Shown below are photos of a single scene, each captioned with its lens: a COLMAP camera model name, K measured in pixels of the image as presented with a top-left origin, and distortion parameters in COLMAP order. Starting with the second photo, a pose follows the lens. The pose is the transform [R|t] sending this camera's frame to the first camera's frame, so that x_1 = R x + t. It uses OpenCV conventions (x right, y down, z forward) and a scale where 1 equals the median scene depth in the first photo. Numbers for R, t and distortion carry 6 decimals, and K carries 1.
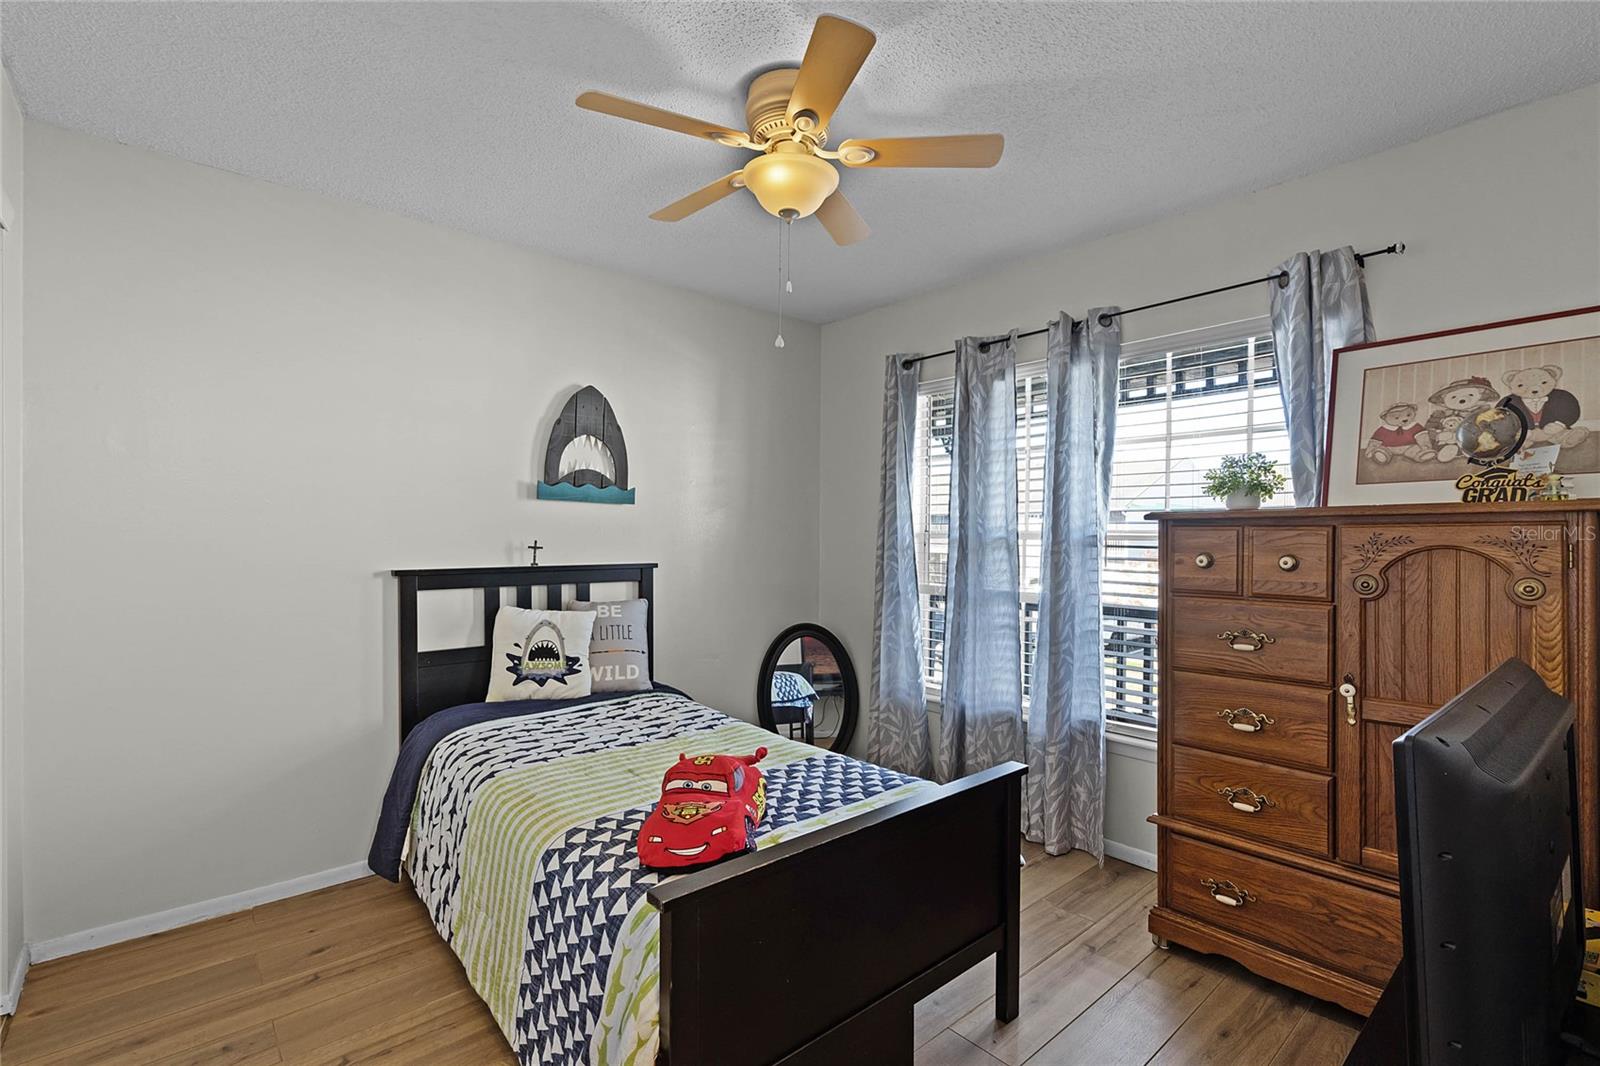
lens RADIAL K [[727.4, 0, 800.4], [0, 727.4, 541.2], [0, 0, 1]] dist [-0.001430, 0.000083]
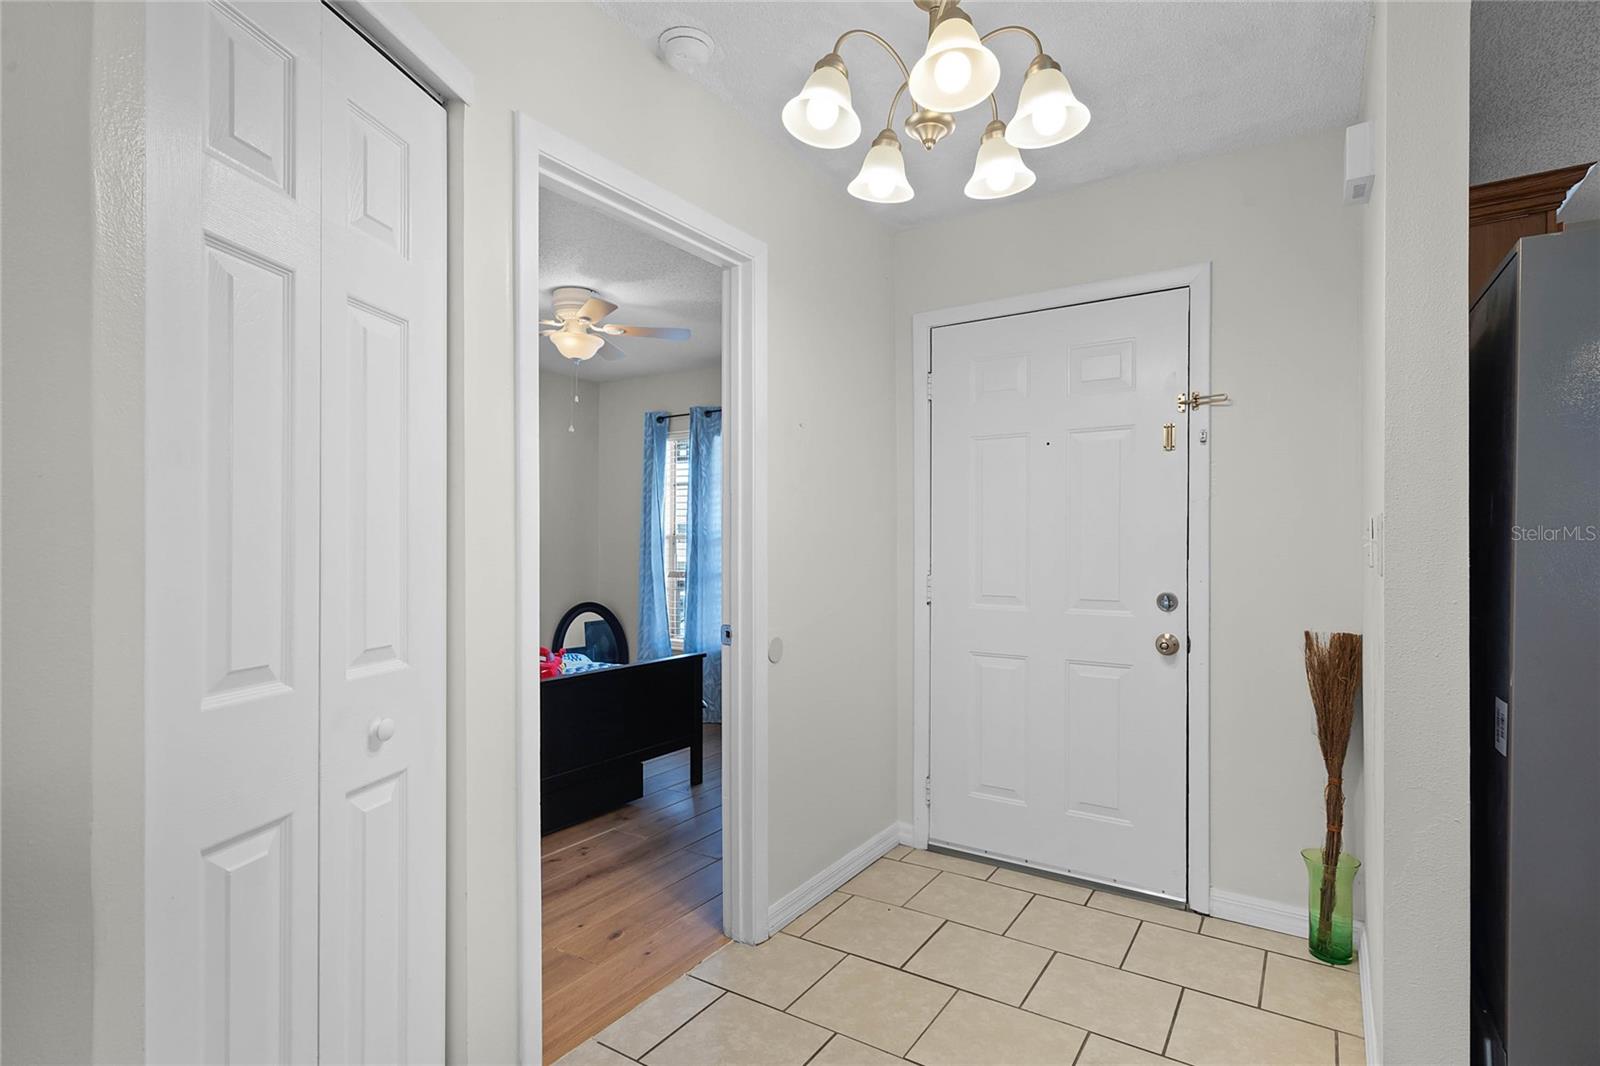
lens RADIAL K [[787.4, 0, 791.7], [0, 787.4, 549.2], [0, 0, 1]] dist [-0.004725, -0.000049]
pose [[0.967830, -0.008776, 0.251452, 0.004011], [0.007587, 0.999955, 0.005697, 0.010625], [-0.251491, -0.003606, 0.967853, -0.649154]]
